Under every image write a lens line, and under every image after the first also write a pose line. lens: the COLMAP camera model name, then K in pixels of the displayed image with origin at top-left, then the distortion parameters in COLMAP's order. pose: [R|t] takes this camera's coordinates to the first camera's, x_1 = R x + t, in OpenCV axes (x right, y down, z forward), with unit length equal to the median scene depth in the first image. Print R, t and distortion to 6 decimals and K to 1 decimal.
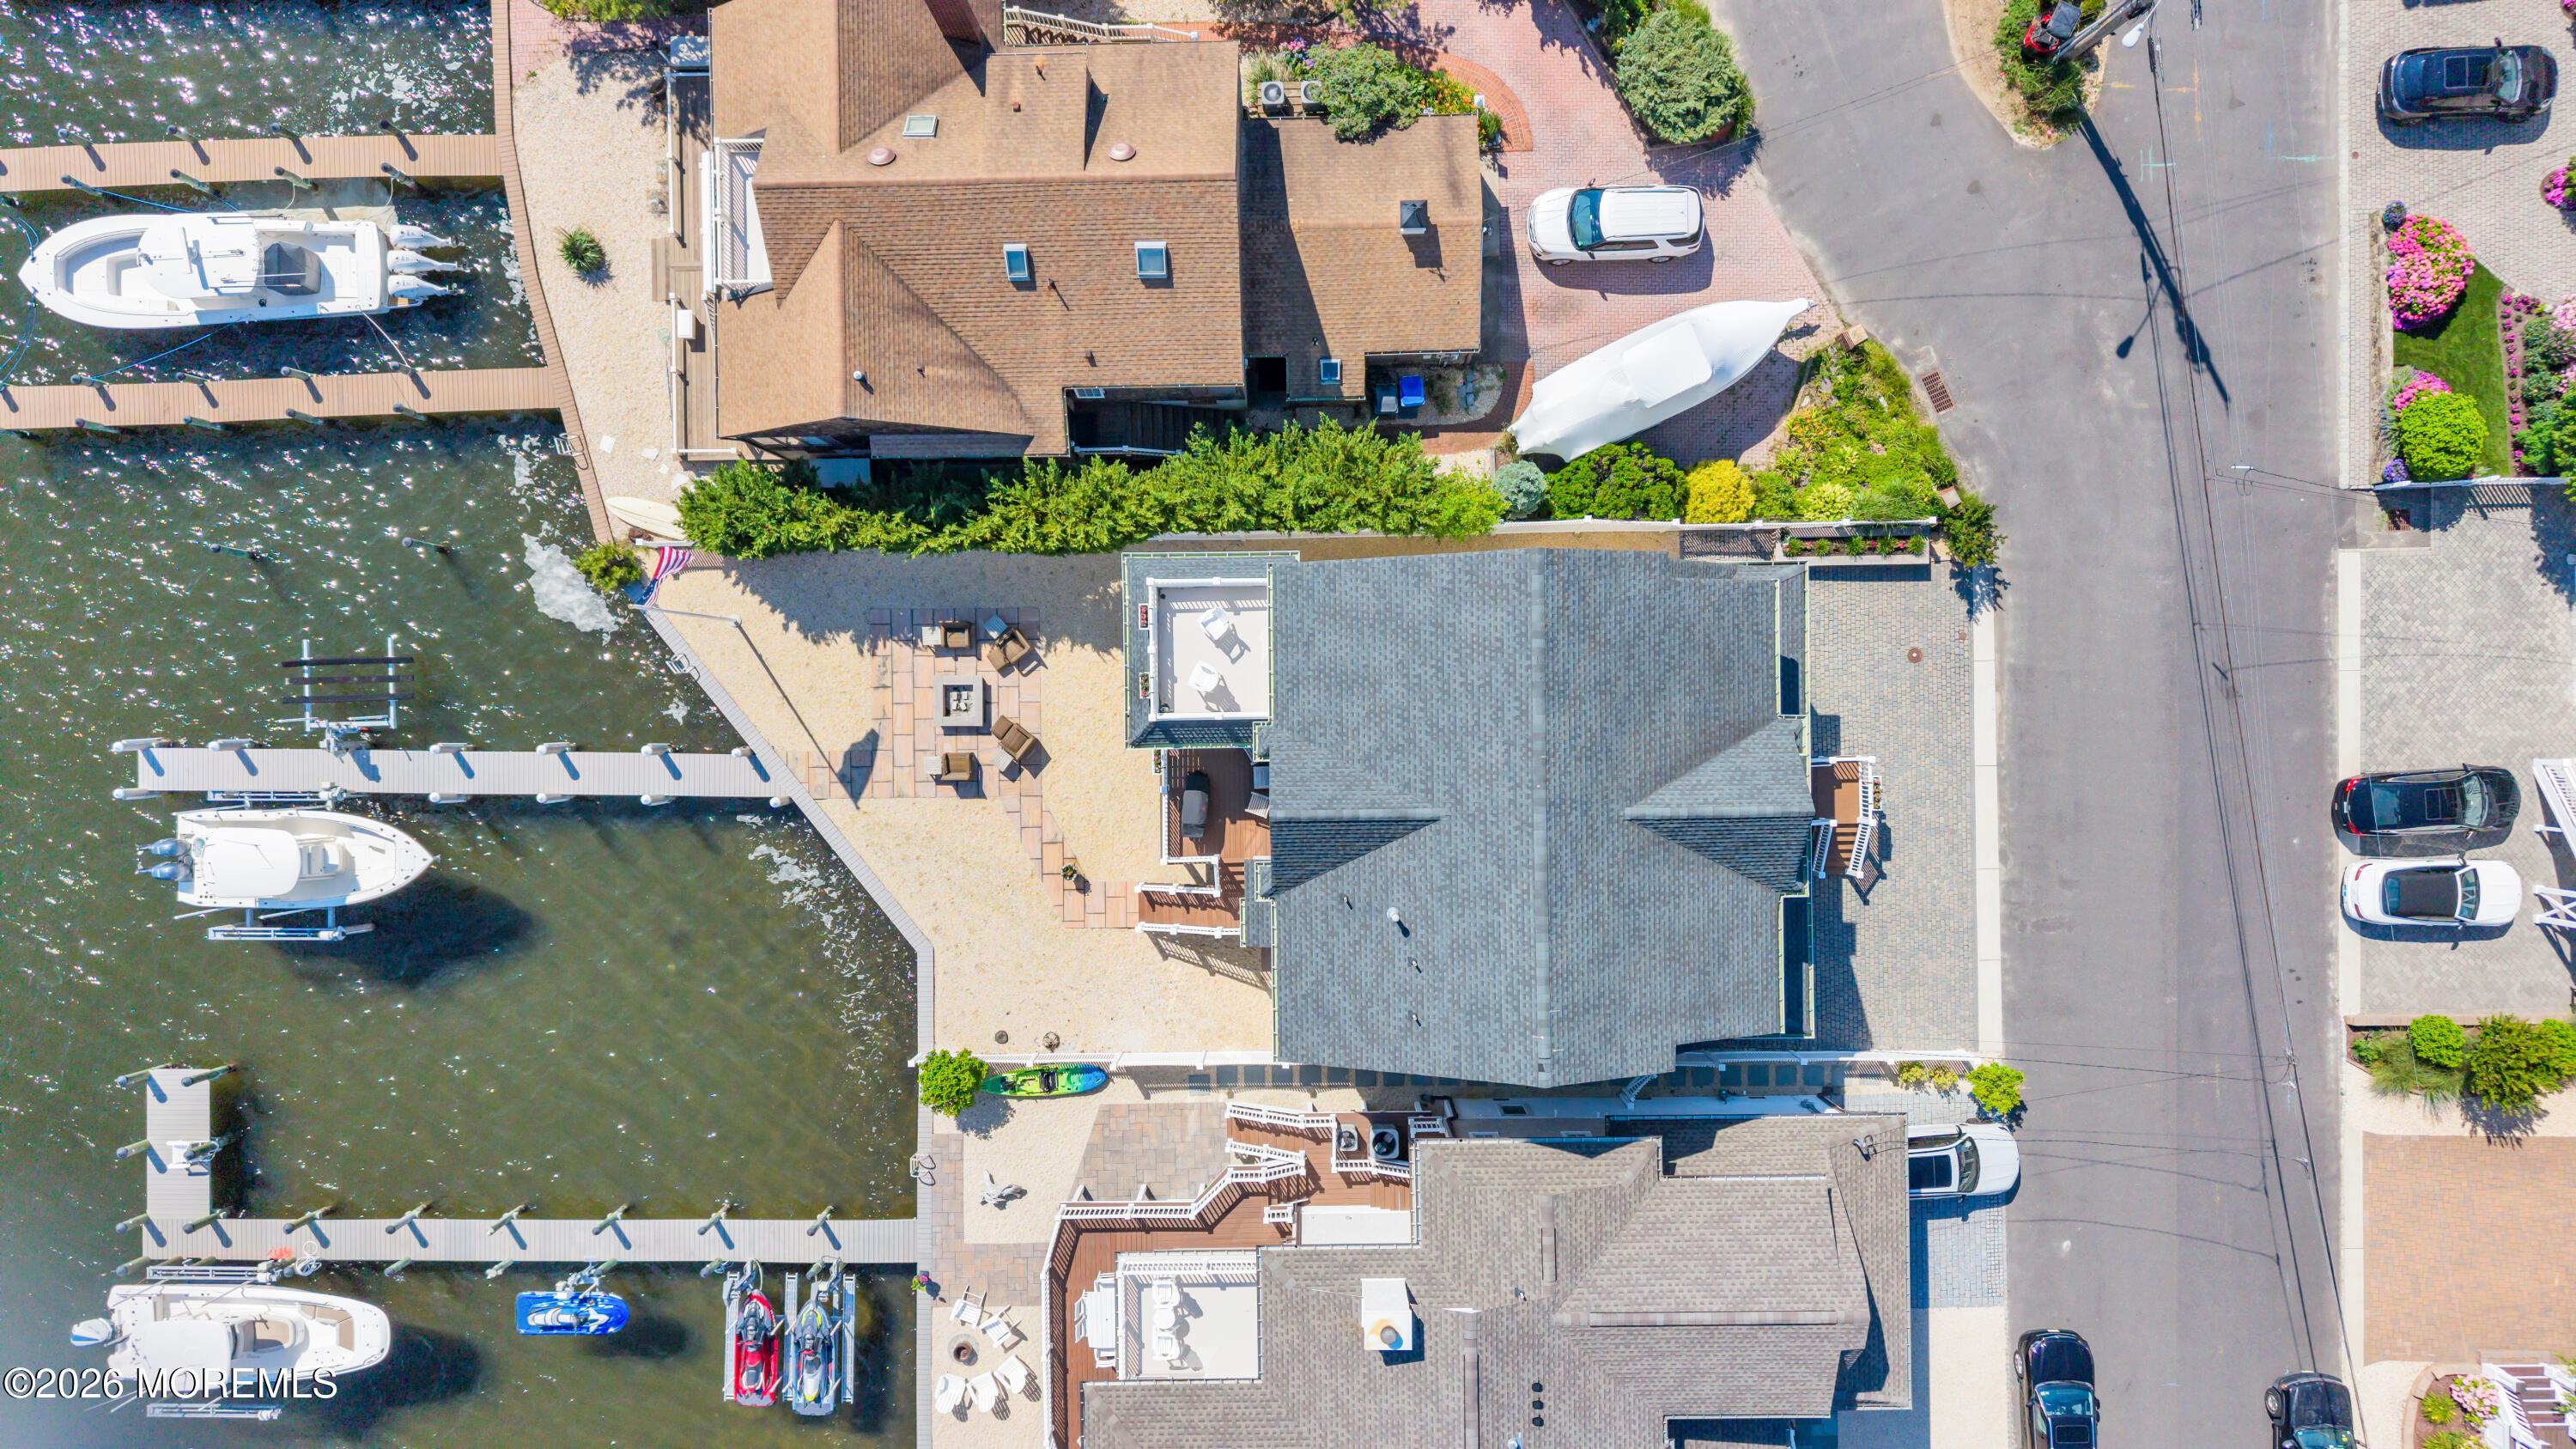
lens RADIAL K [[1716.3, 0, 1290.0], [0, 1716.3, 730.3], [0, 0, 1]] dist [0.028681, -0.032091]
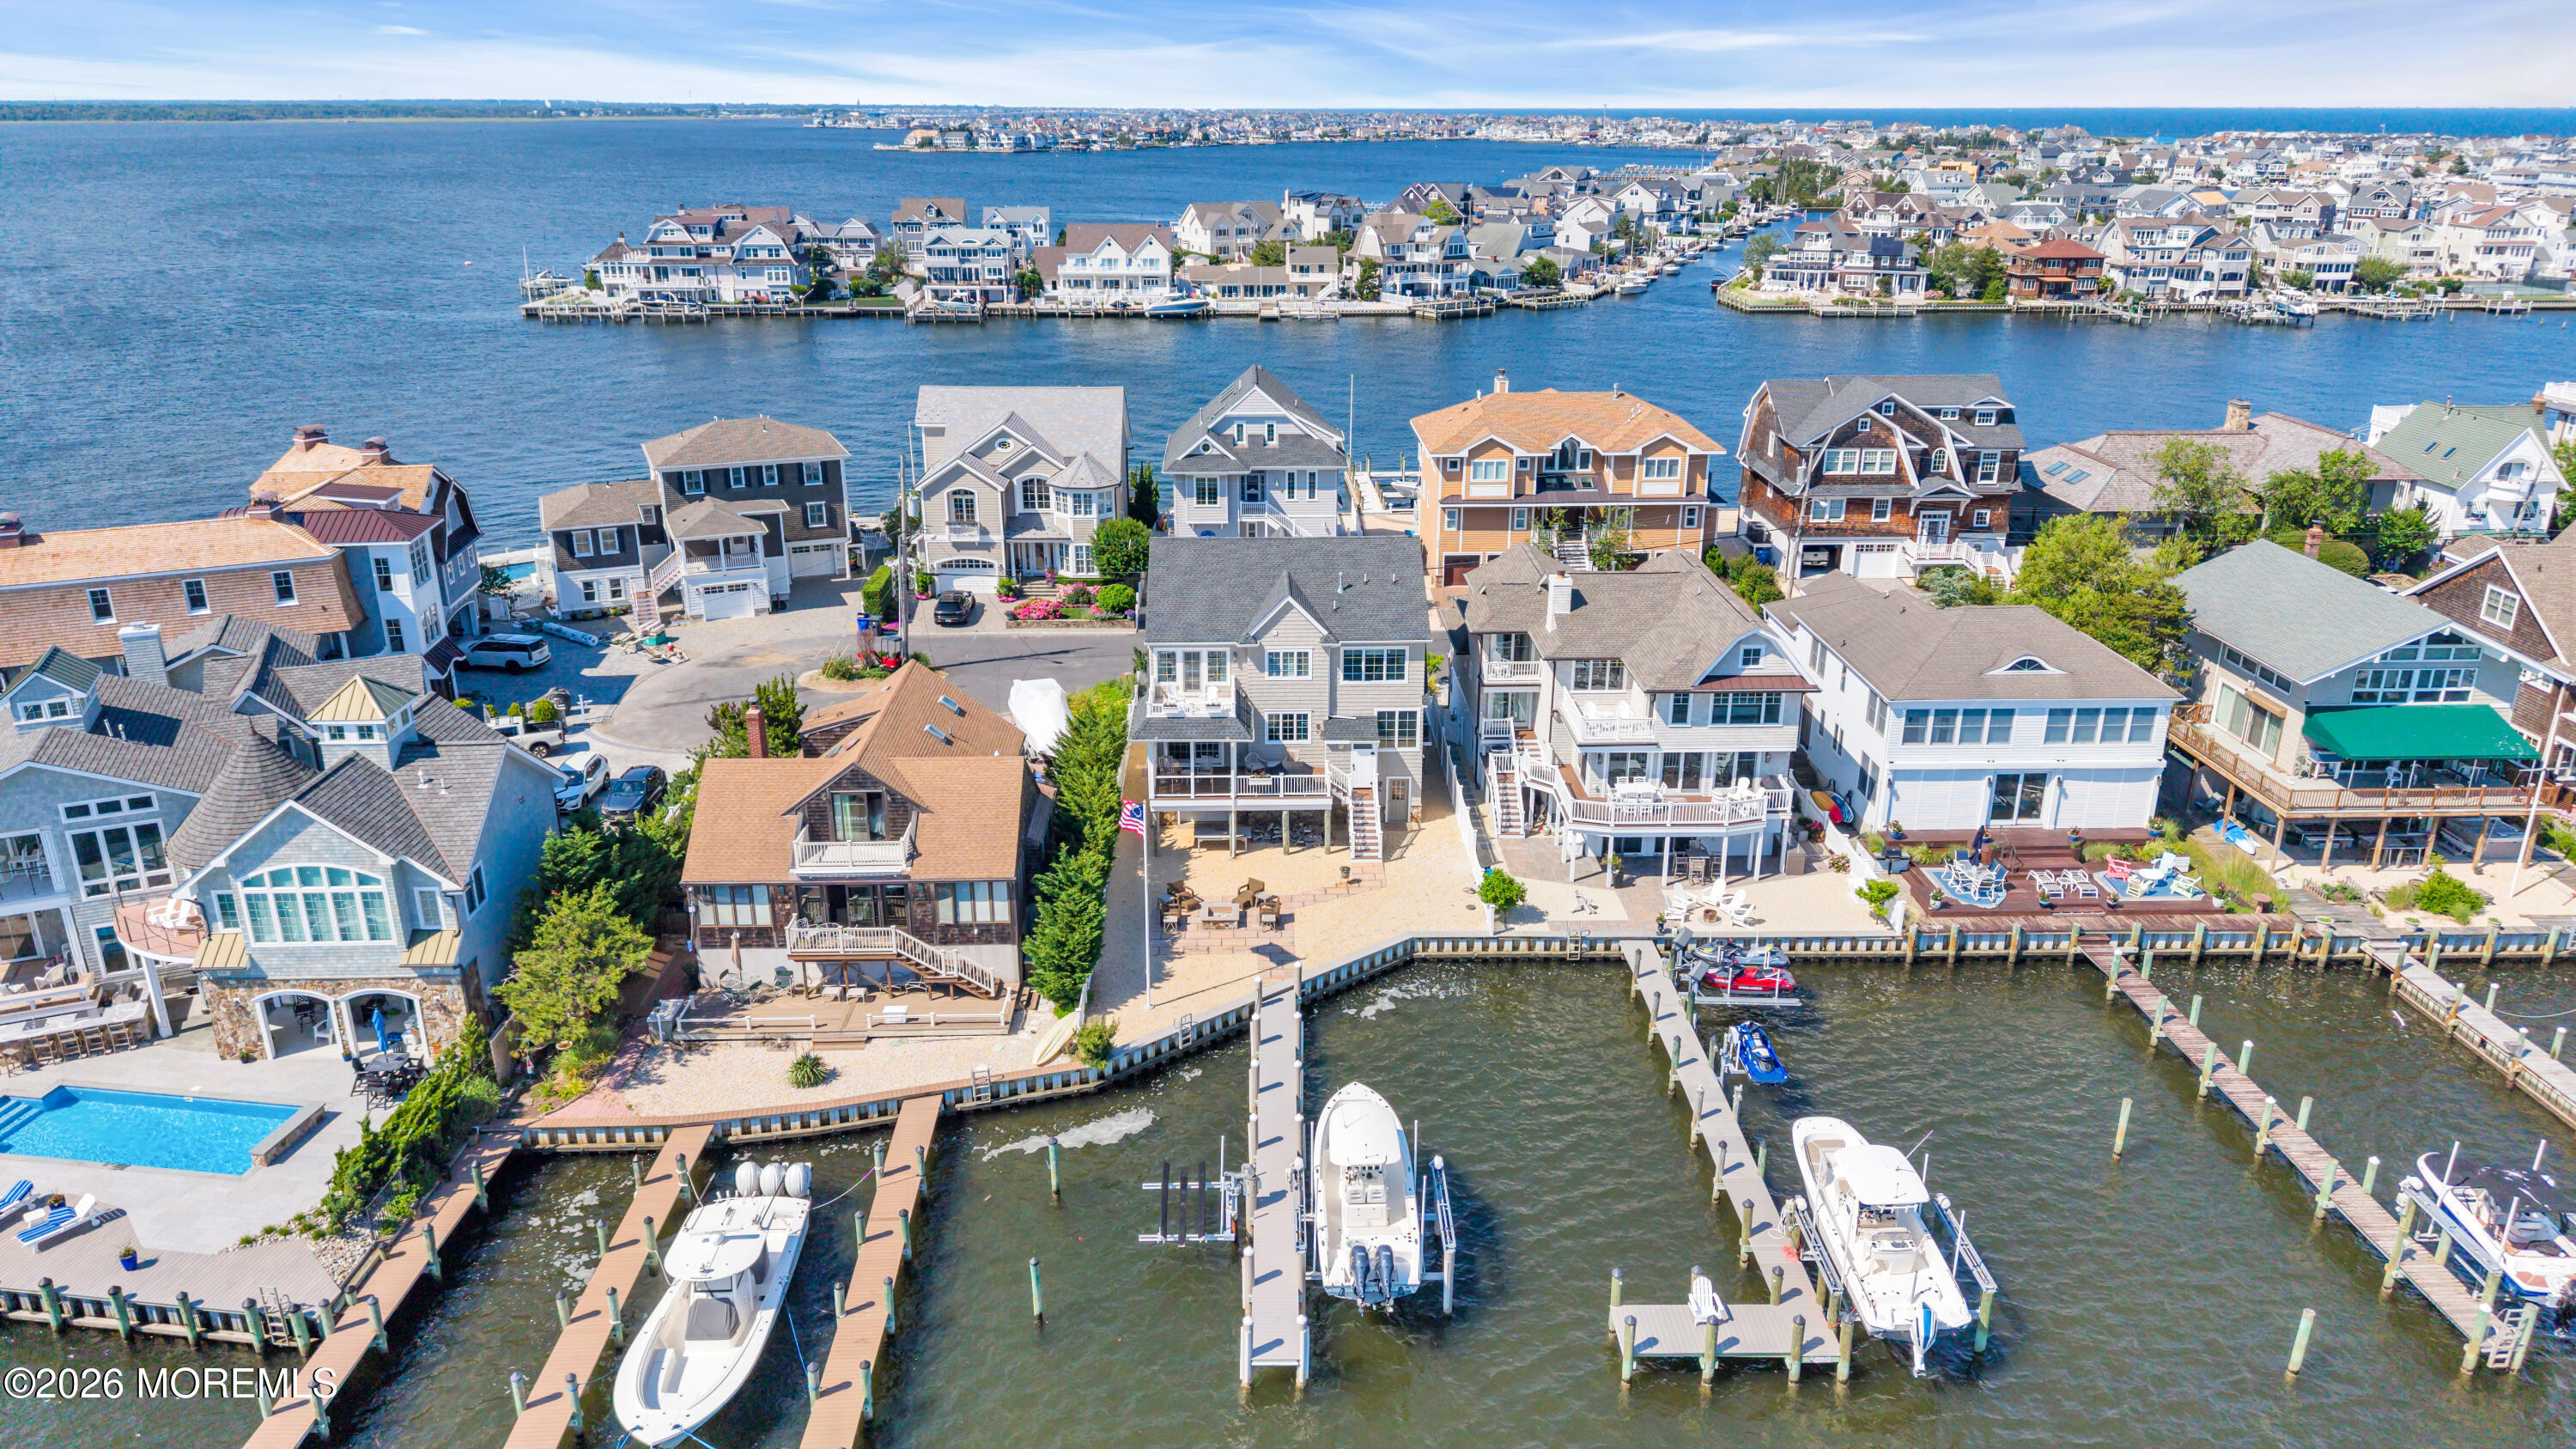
lens RADIAL K [[1714.6, 0, 1289.9], [0, 1714.6, 722.8], [0, 0, 1]] dist [0.045777, -0.057723]
pose [[-0.012278, -0.328744, 0.944339, -1.406551], [0.999921, -0.006558, 0.010717, 0.023079], [0.002670, 0.944396, 0.328798, 0.424343]]
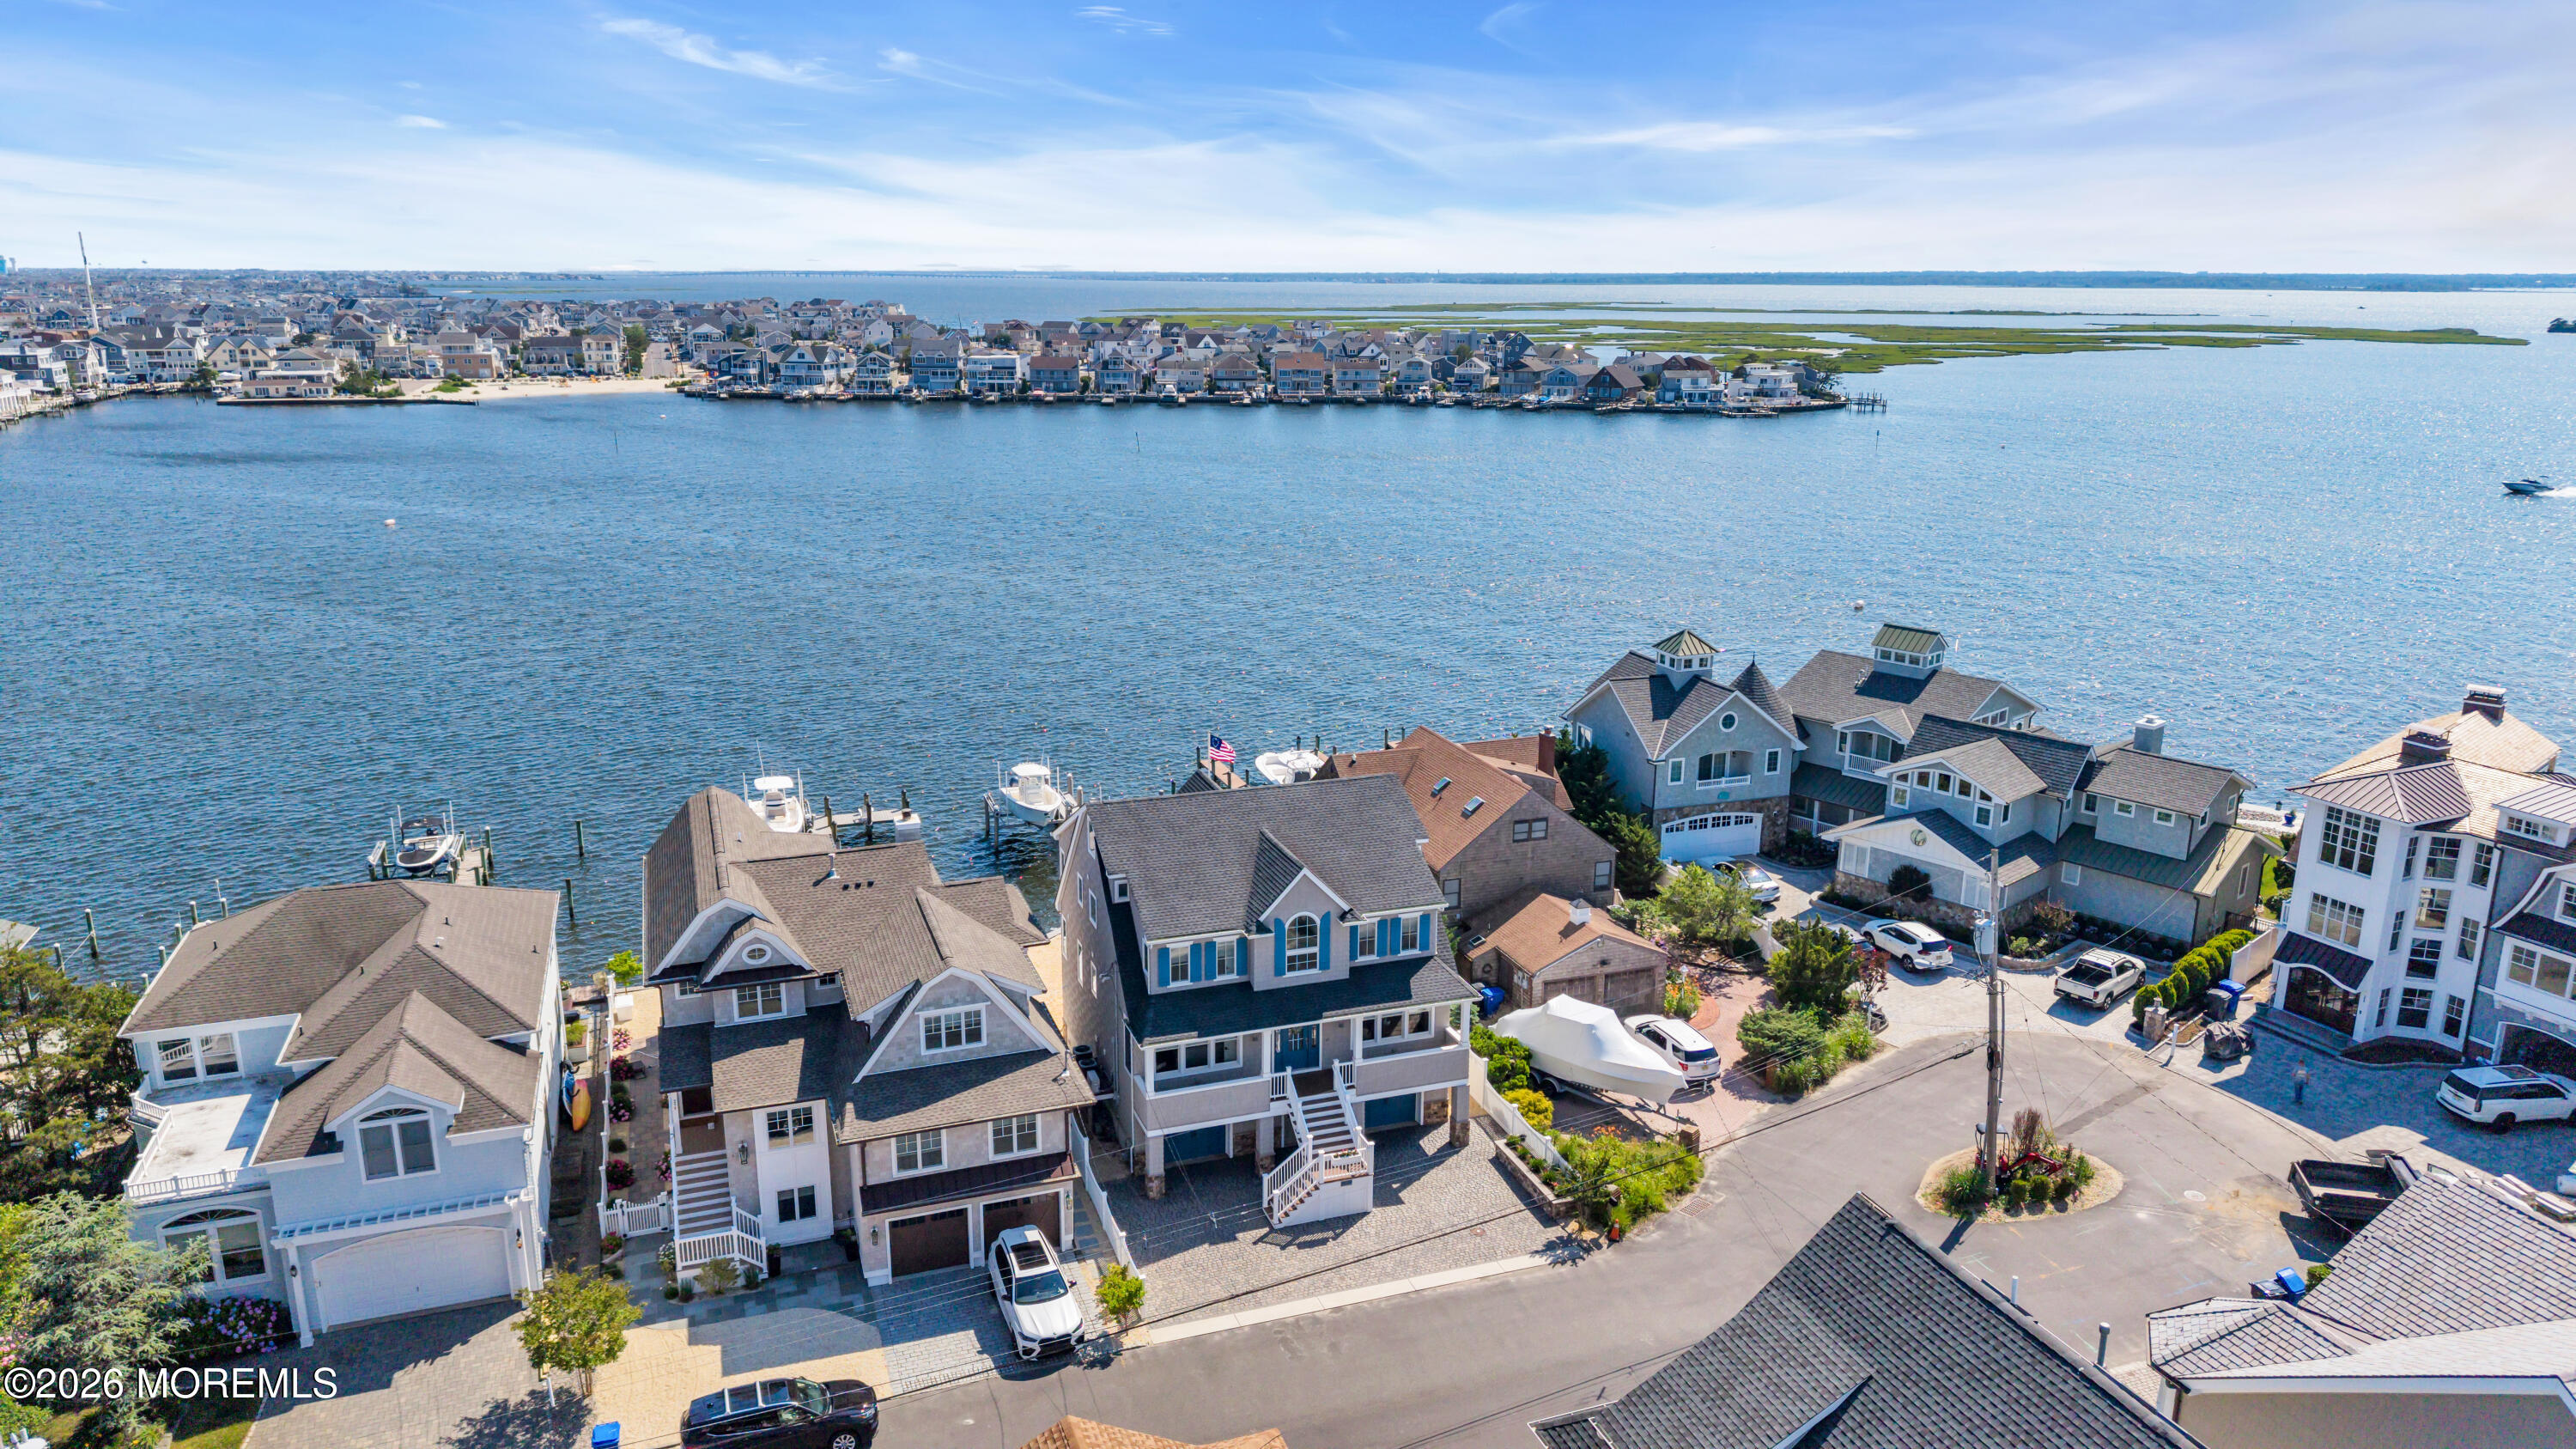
lens RADIAL K [[1714.6, 0, 1289.9], [0, 1714.6, 722.8], [0, 0, 1]] dist [0.045777, -0.057723]
pose [[0.326617, 0.248779, -0.911828, 1.271624], [-0.945051, 0.071530, -0.319002, 0.409080], [-0.014138, 0.965915, 0.258472, 0.398980]]
